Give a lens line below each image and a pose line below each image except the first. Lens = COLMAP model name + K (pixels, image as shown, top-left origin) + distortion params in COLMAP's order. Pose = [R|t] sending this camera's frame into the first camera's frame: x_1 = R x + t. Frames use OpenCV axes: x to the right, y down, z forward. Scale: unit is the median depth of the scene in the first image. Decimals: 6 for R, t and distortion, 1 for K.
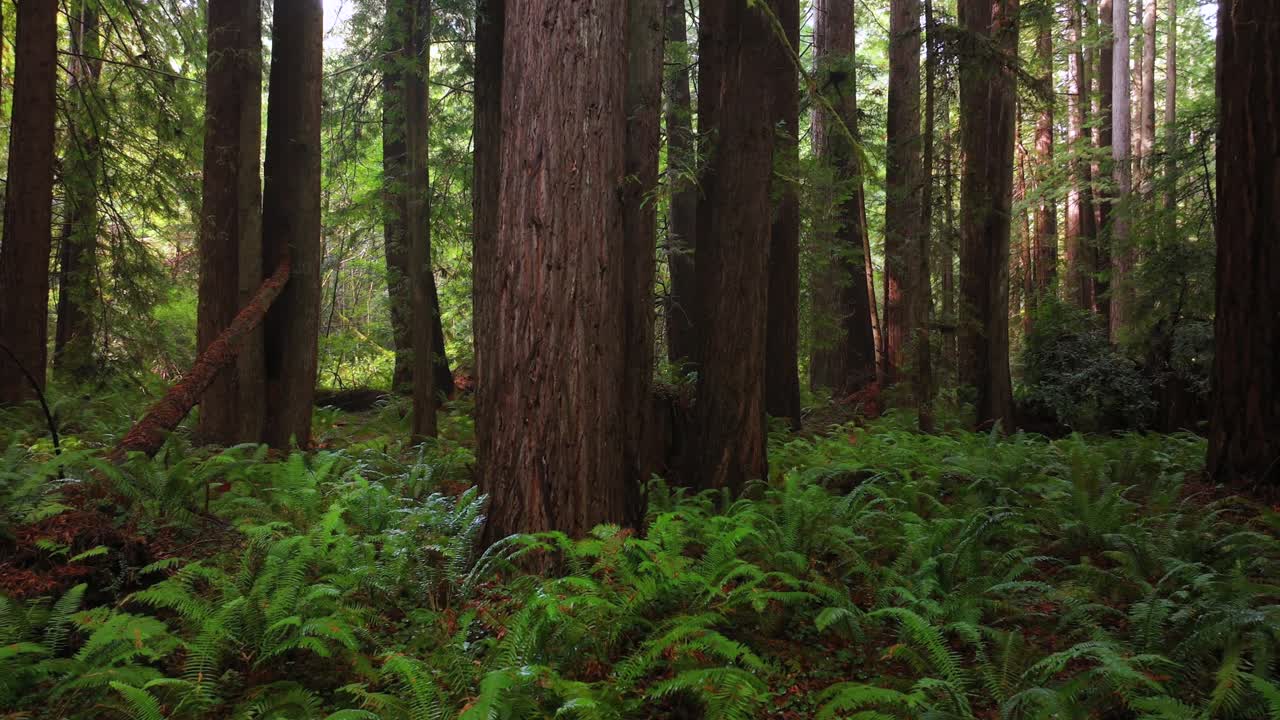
lens RADIAL K [[926.1, 0, 640.4], [0, 926.1, 360.1], [0, 0, 1]] dist [0.006493, -0.003074]
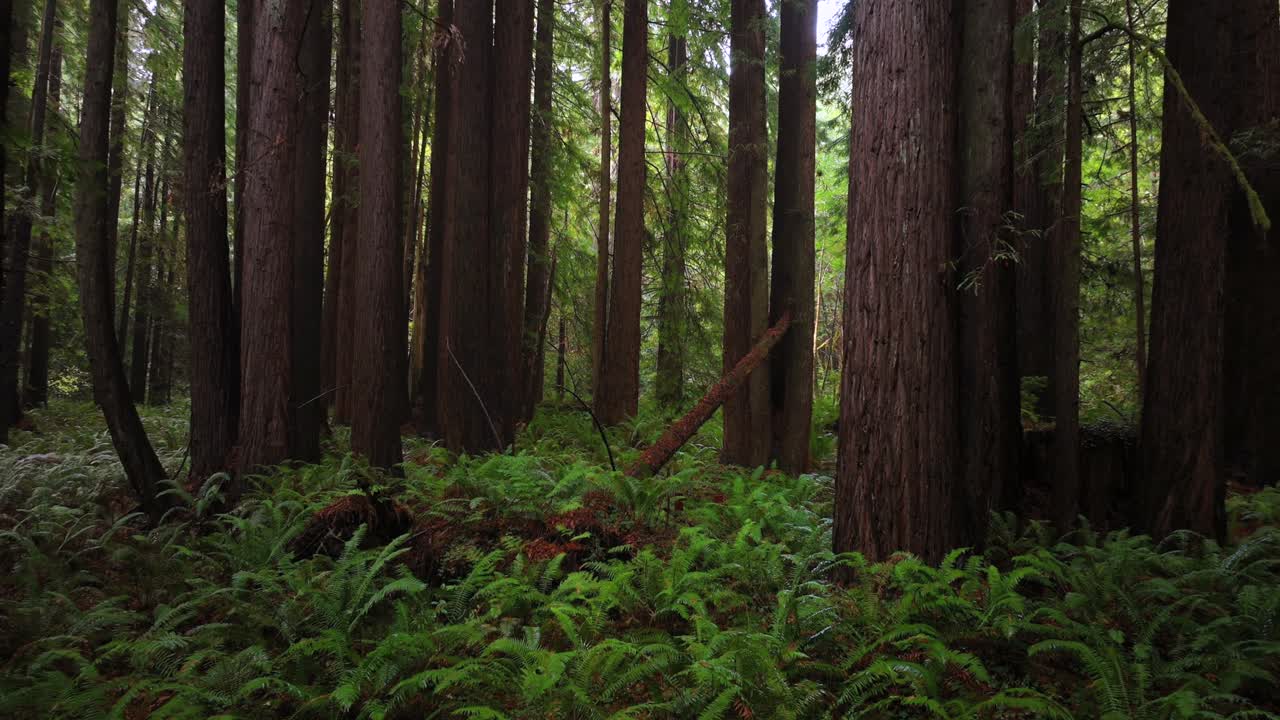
lens RADIAL K [[926.1, 0, 639.9], [0, 926.1, 361.5], [0, 0, 1]] dist [0.006493, -0.003074]
pose [[0.821231, -0.014266, -0.570418, 0.353104], [0.003613, 0.999797, -0.019803, -0.050861], [0.570585, 0.014202, 0.821116, -0.213159]]
